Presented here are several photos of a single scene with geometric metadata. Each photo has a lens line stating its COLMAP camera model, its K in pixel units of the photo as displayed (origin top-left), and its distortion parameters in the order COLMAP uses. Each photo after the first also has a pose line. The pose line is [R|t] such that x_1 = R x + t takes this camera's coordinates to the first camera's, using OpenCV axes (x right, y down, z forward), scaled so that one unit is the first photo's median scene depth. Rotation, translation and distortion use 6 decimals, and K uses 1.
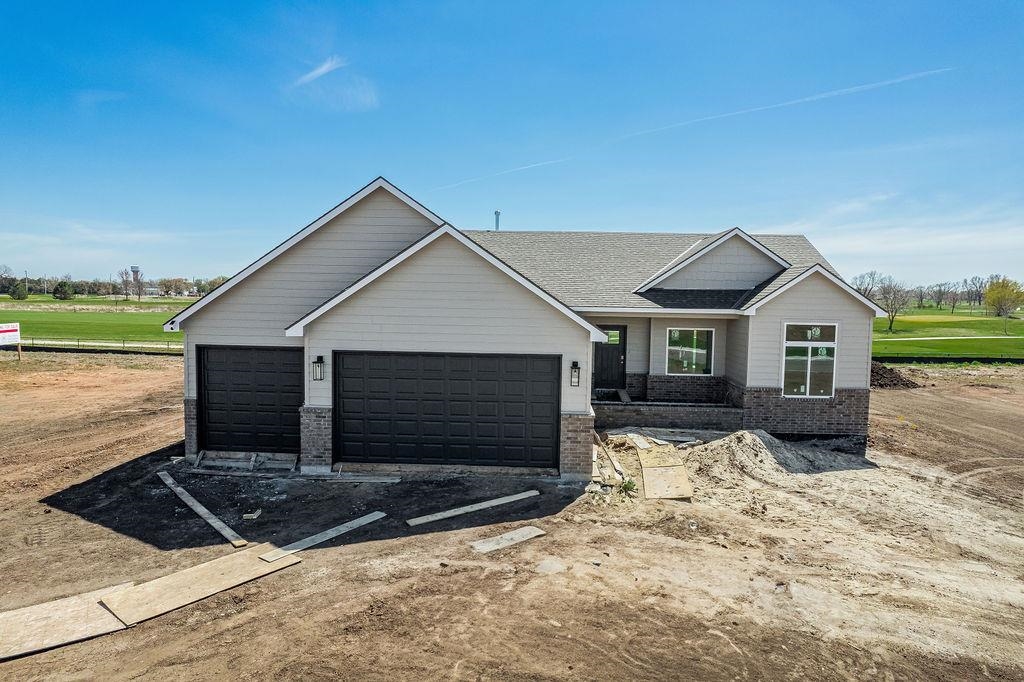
lens RADIAL K [[653.7, 0, 512.4], [0, 653.7, 335.7], [0, 0, 1]] dist [-0.063029, 0.065741]
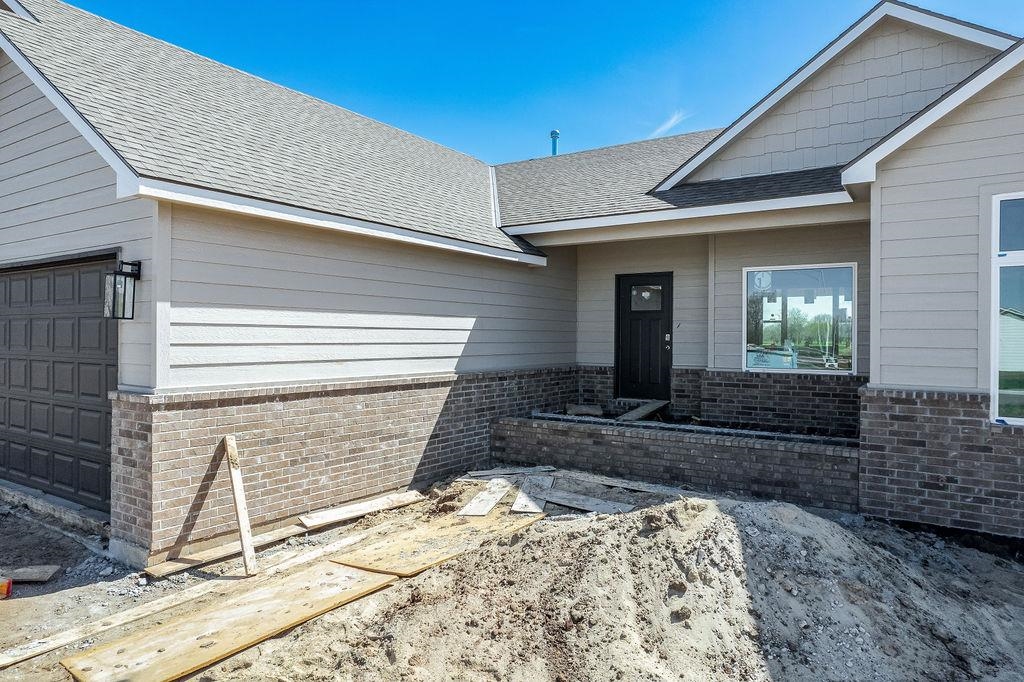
lens RADIAL K [[653.7, 0, 512.4], [0, 653.7, 335.7], [0, 0, 1]] dist [-0.063029, 0.065741]
pose [[0.842710, -0.015534, -0.538143, 0.374259], [-0.024459, 0.997447, -0.067094, 0.076258], [0.537811, 0.069704, 0.840179, 0.573494]]
